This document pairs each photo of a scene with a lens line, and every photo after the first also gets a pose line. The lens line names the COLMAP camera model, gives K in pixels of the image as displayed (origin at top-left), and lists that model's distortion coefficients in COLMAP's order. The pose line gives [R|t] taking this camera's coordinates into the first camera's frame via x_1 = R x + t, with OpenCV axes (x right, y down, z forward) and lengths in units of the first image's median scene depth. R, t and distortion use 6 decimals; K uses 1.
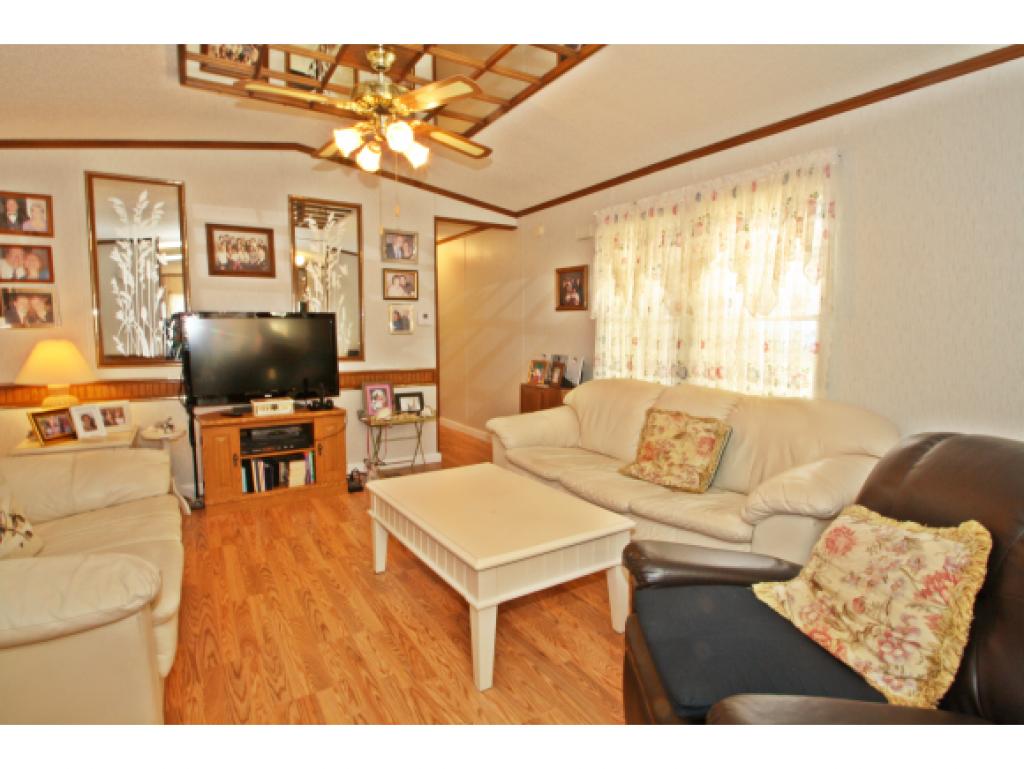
lens RADIAL K [[526.3, 0, 512.0], [0, 526.3, 384.5], [0, 0, 1]] dist [-0.023778, -0.001543]
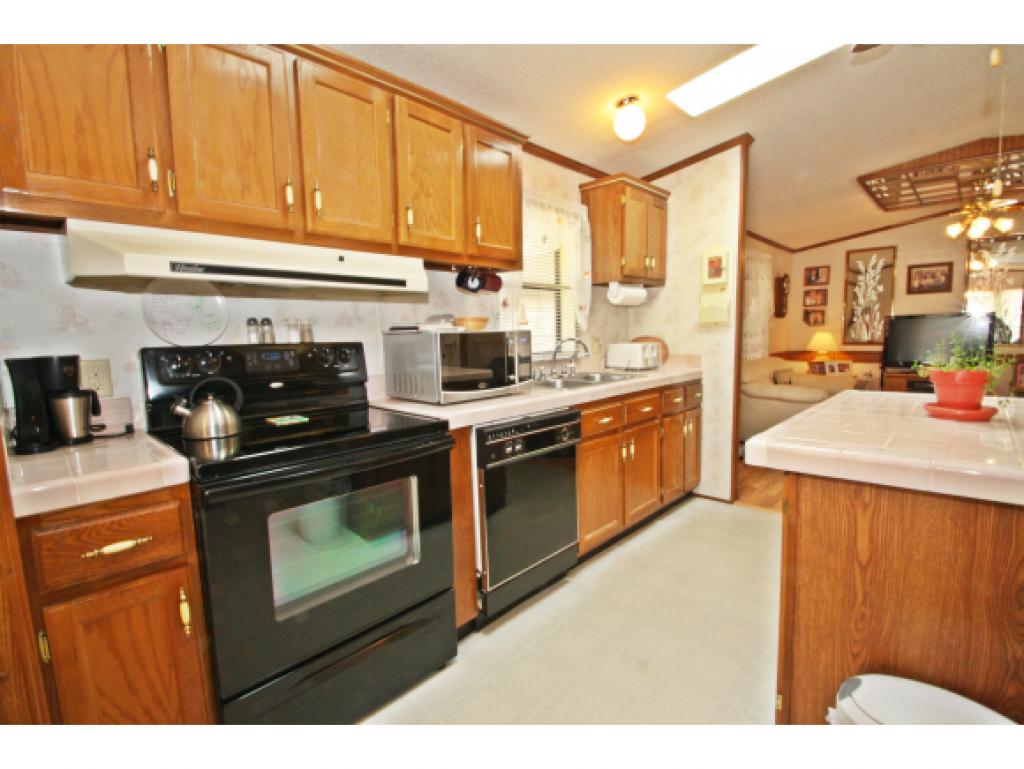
lens RADIAL K [[485.0, 0, 538.2], [0, 485.0, 386.4], [0, 0, 1]] dist [0.013658, -0.009329]
pose [[0.283412, 0.097776, -0.954001, 0.657798], [-0.077616, 0.993864, 0.078804, 0.065398], [0.955852, 0.051712, 0.289262, -0.641032]]
